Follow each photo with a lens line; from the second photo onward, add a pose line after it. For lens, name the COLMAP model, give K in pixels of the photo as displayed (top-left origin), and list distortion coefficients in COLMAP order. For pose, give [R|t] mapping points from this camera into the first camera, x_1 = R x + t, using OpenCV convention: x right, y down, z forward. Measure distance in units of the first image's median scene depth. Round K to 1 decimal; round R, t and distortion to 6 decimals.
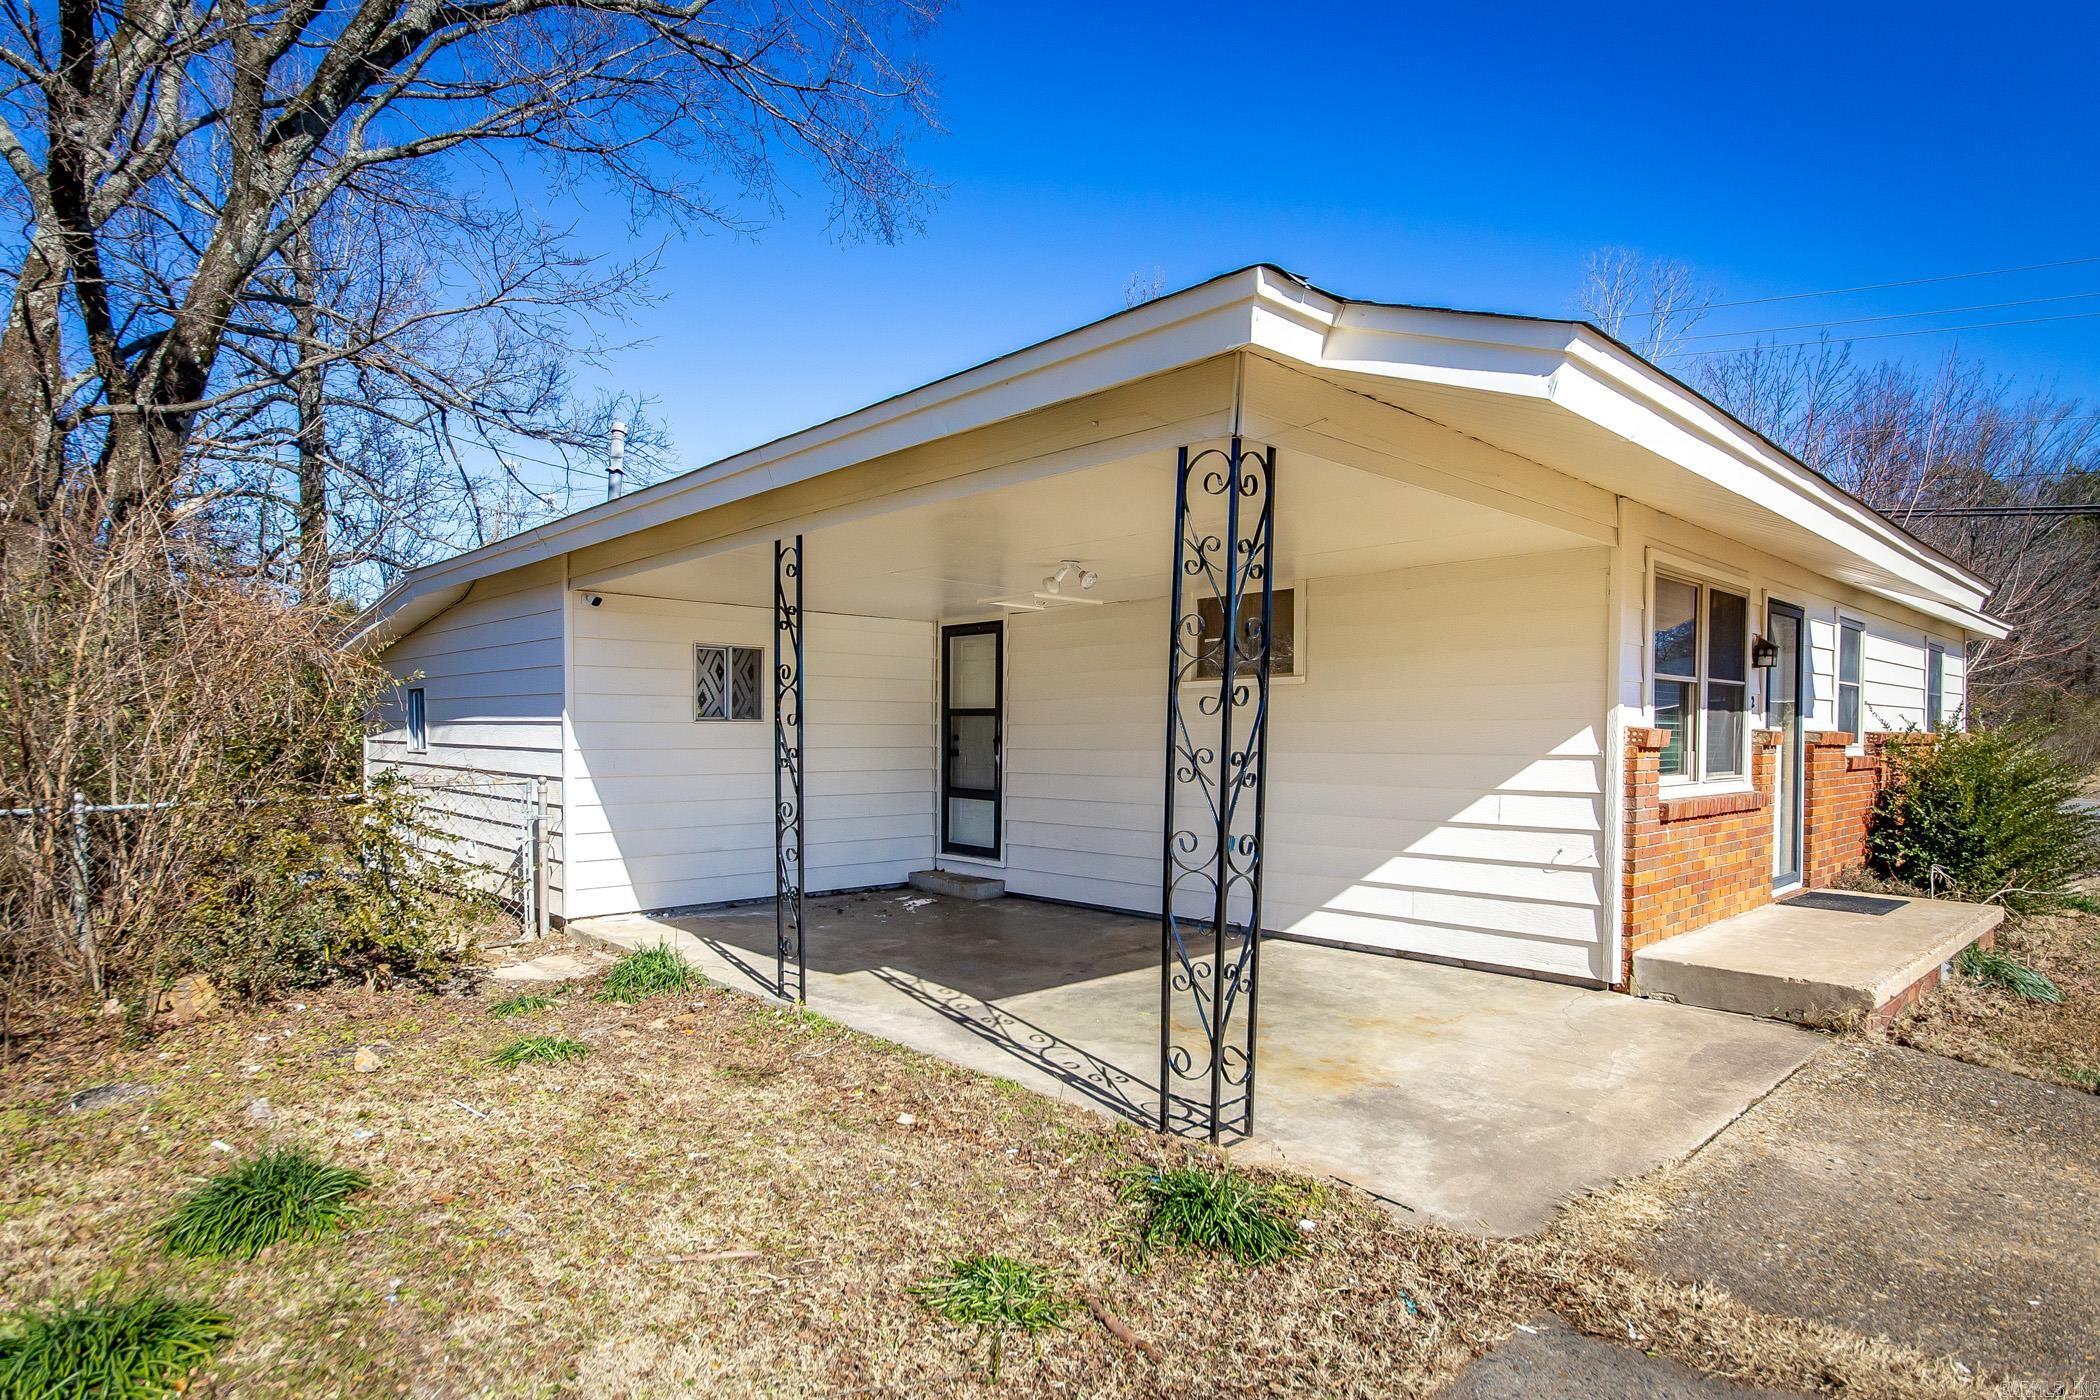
lens RADIAL K [[1139.3, 0, 1049.0], [0, 1139.3, 732.6], [0, 0, 1]] dist [0.000588, 0.000211]
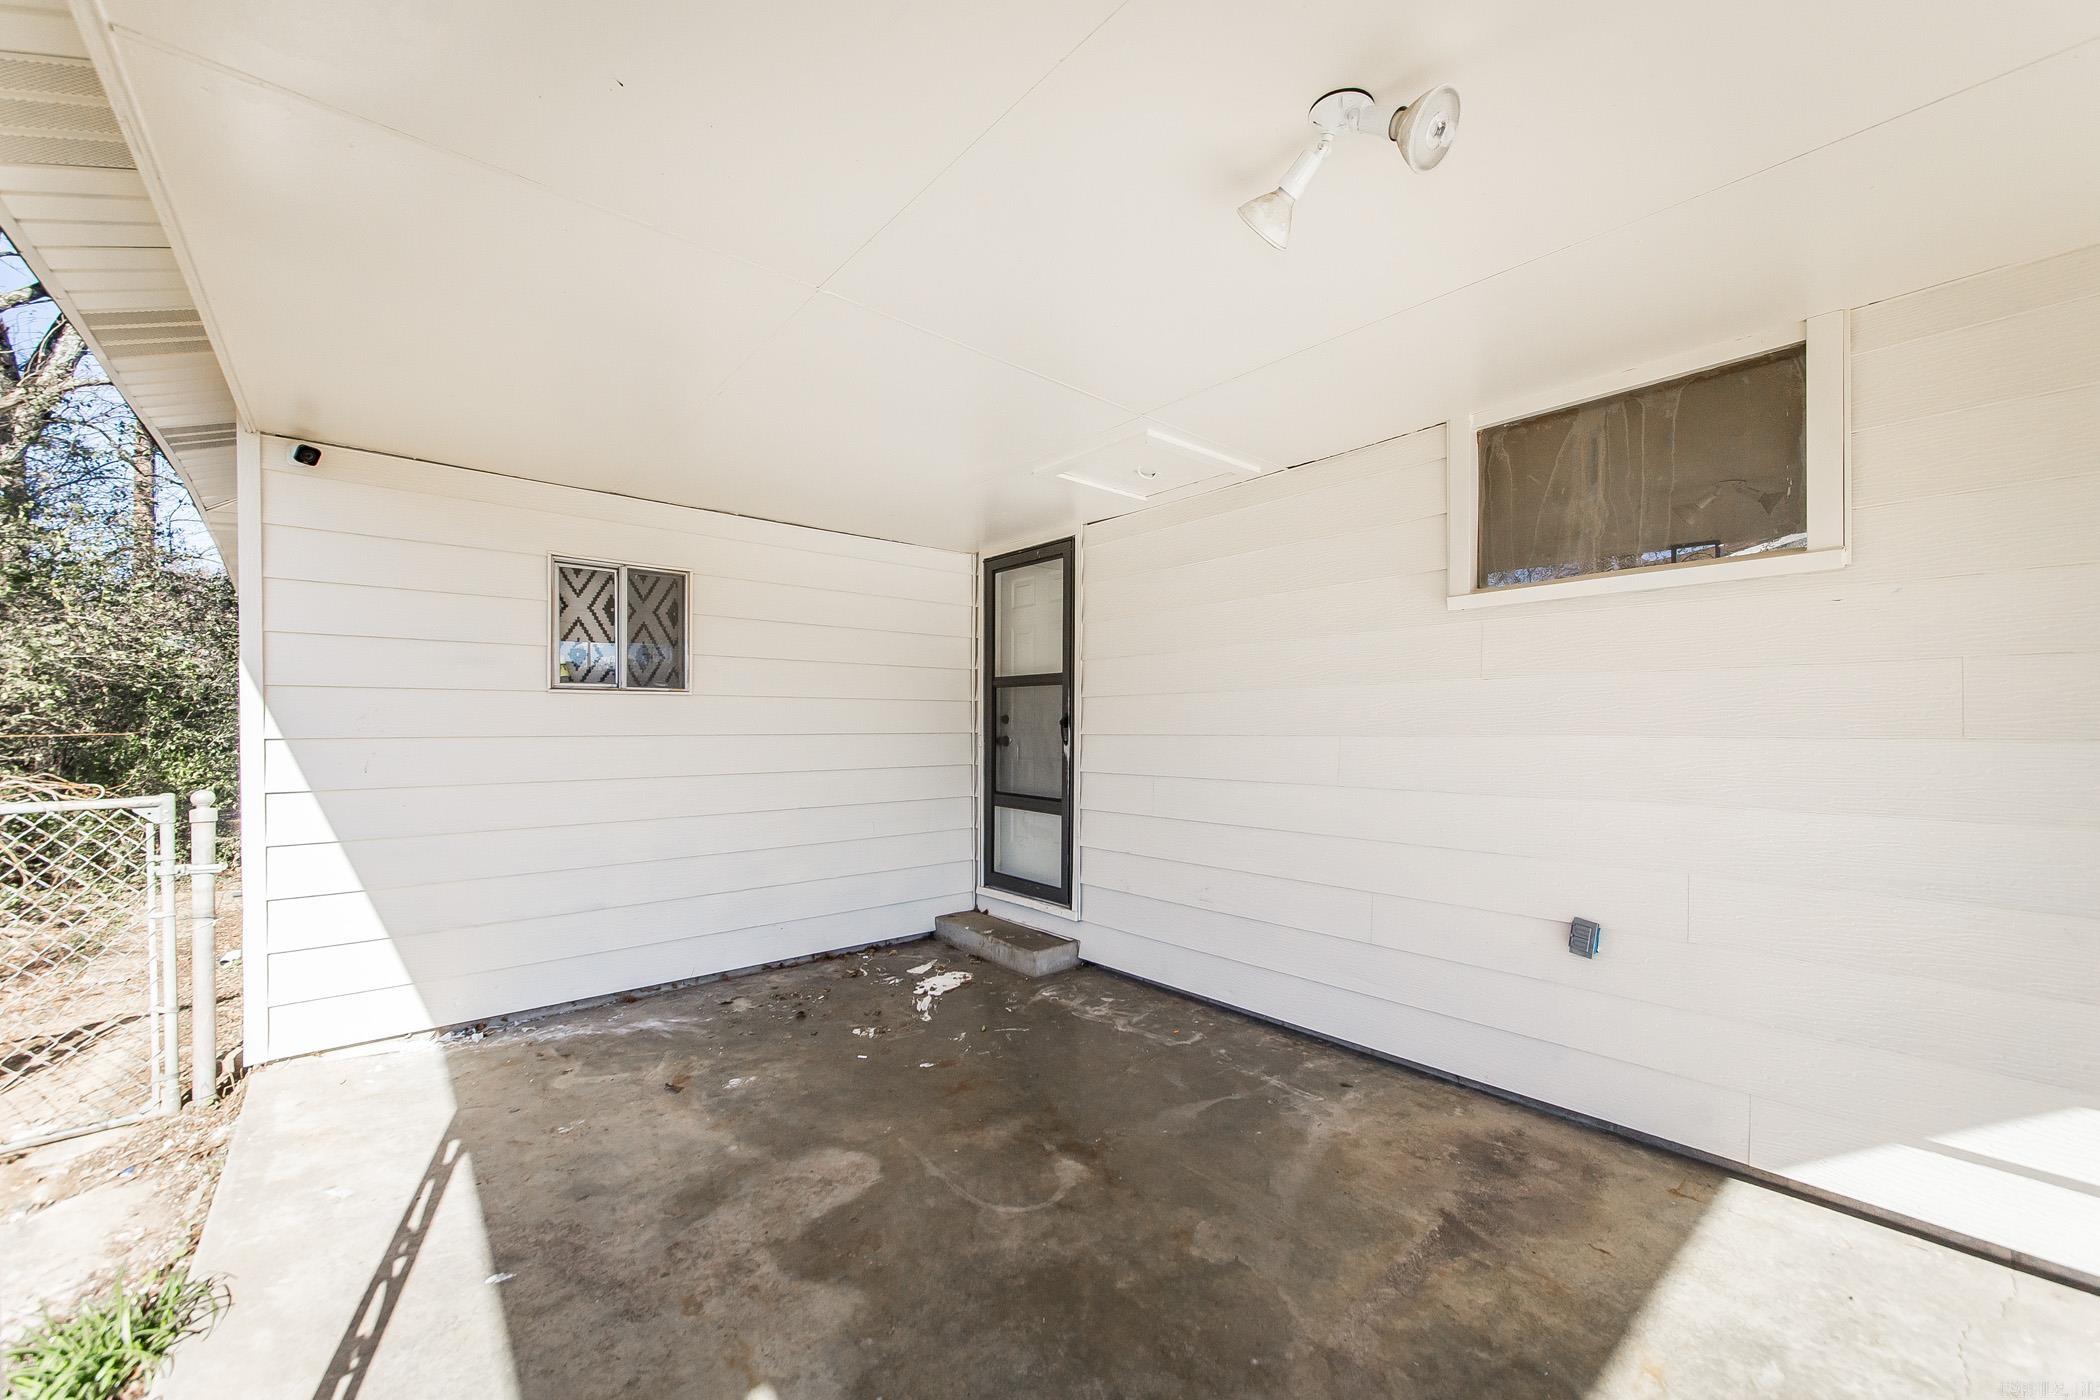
lens RADIAL K [[805.4, 0, 1045.1], [0, 805.4, 726.3], [0, 0, 1]] dist [-0.000555, -0.000060]
pose [[0.998668, -0.001950, -0.051560, -0.033972], [0.002113, 0.999993, 0.003100, 0.007606], [0.051554, -0.003205, 0.998665, 0.544506]]
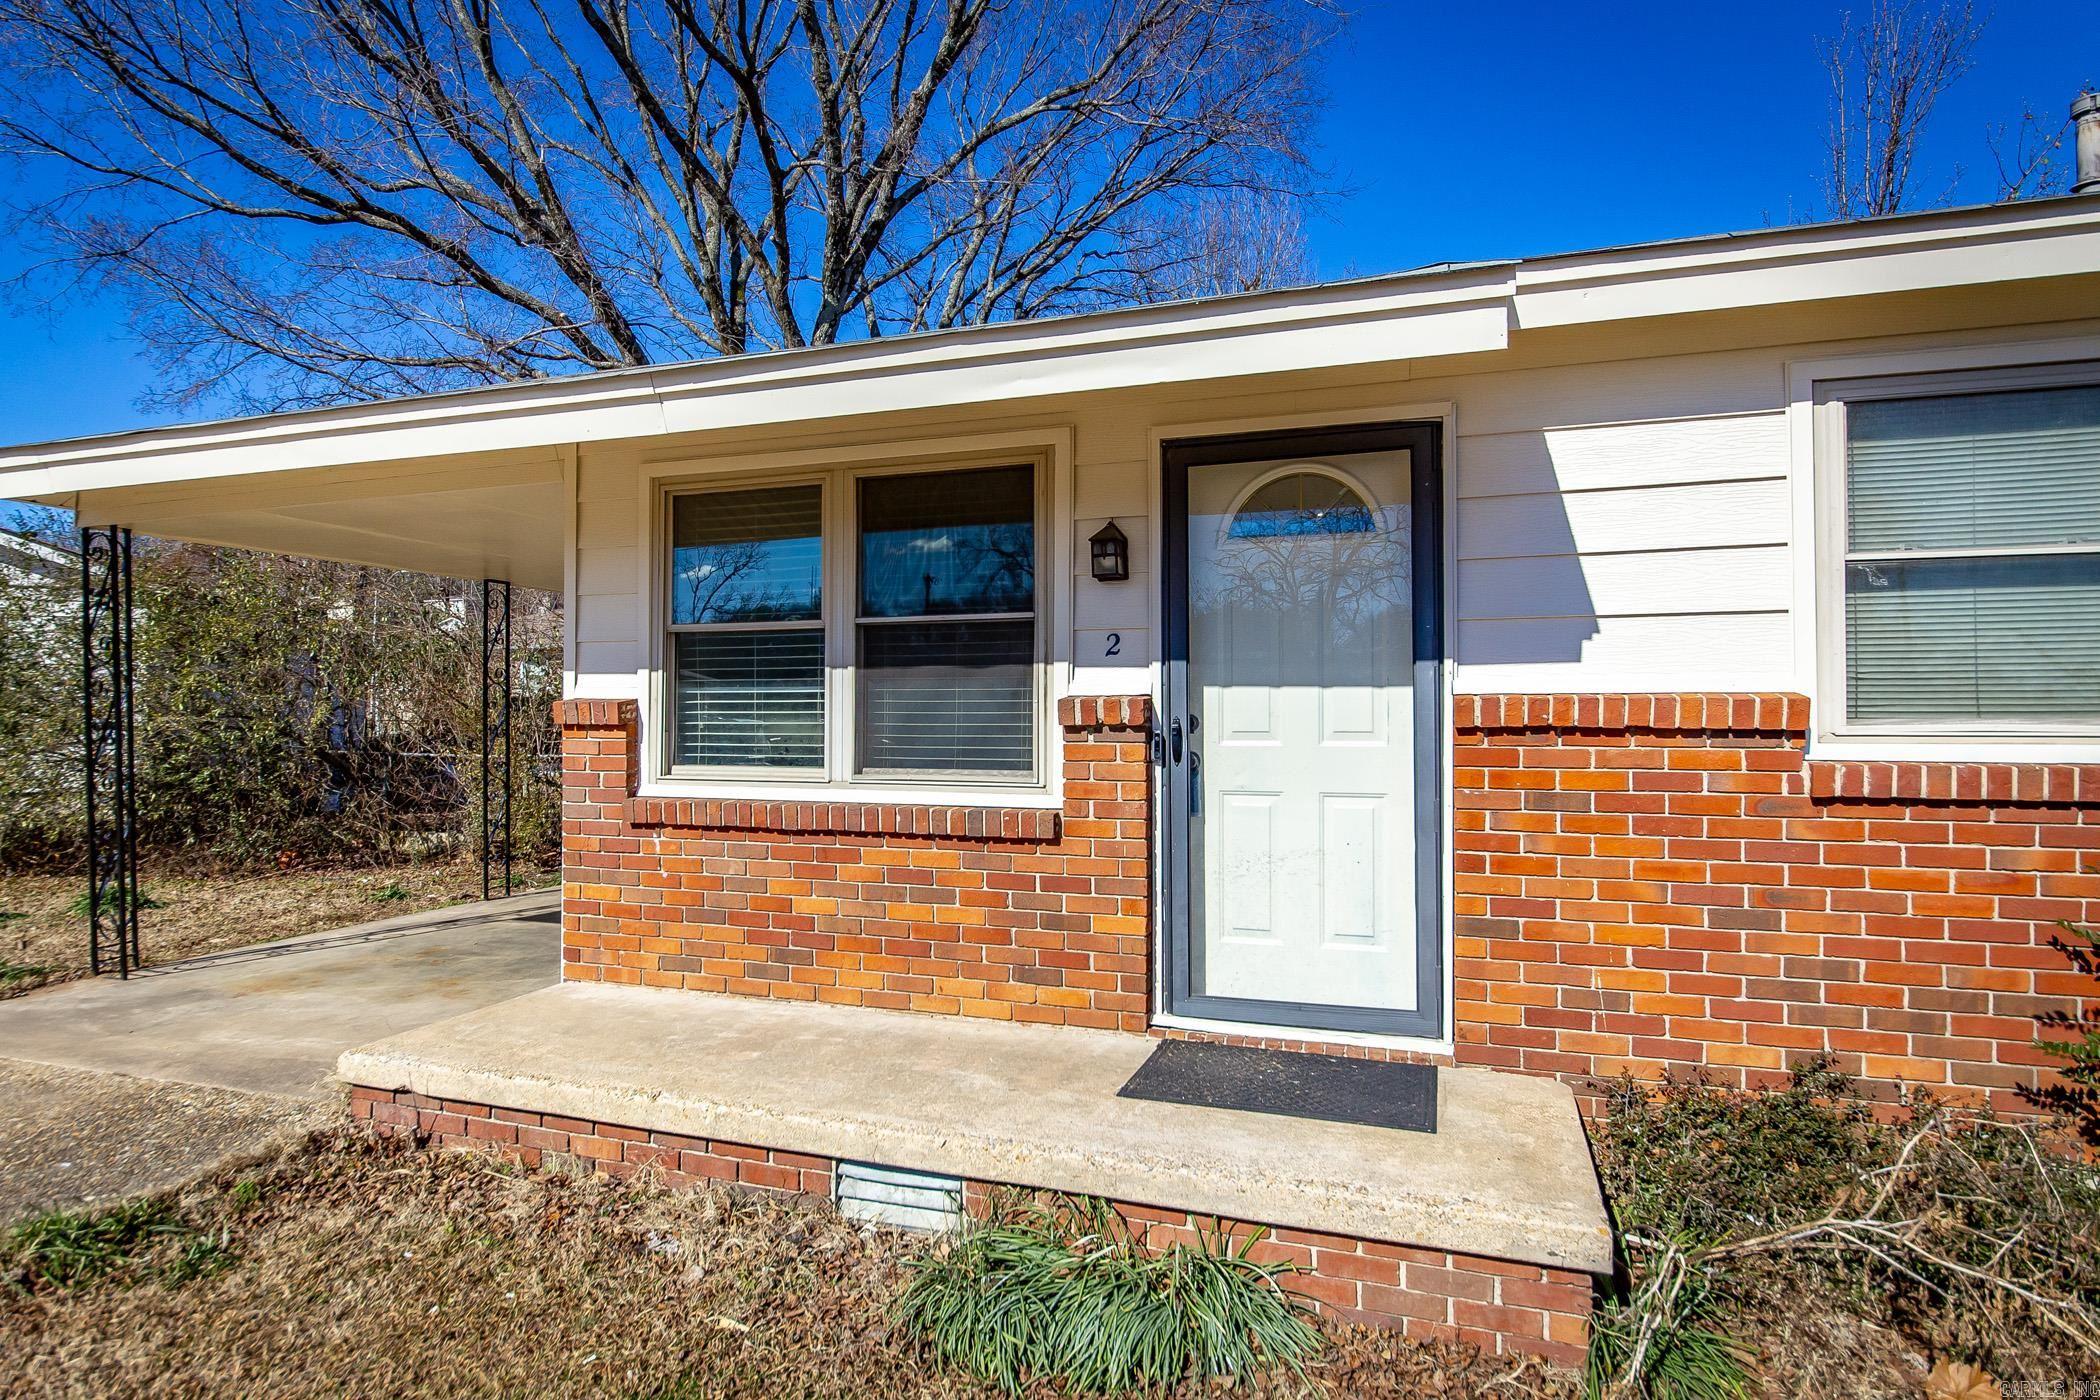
lens RADIAL K [[1158.3, 0, 1032.6], [0, 1158.3, 702.6], [0, 0, 1]] dist [-0.008697, -0.001210]
pose [[0.451344, -0.016759, -0.892192, 0.863744], [-0.000773, 0.999816, -0.019172, 0.008615], [0.892350, 0.009343, 0.451248, 0.569558]]
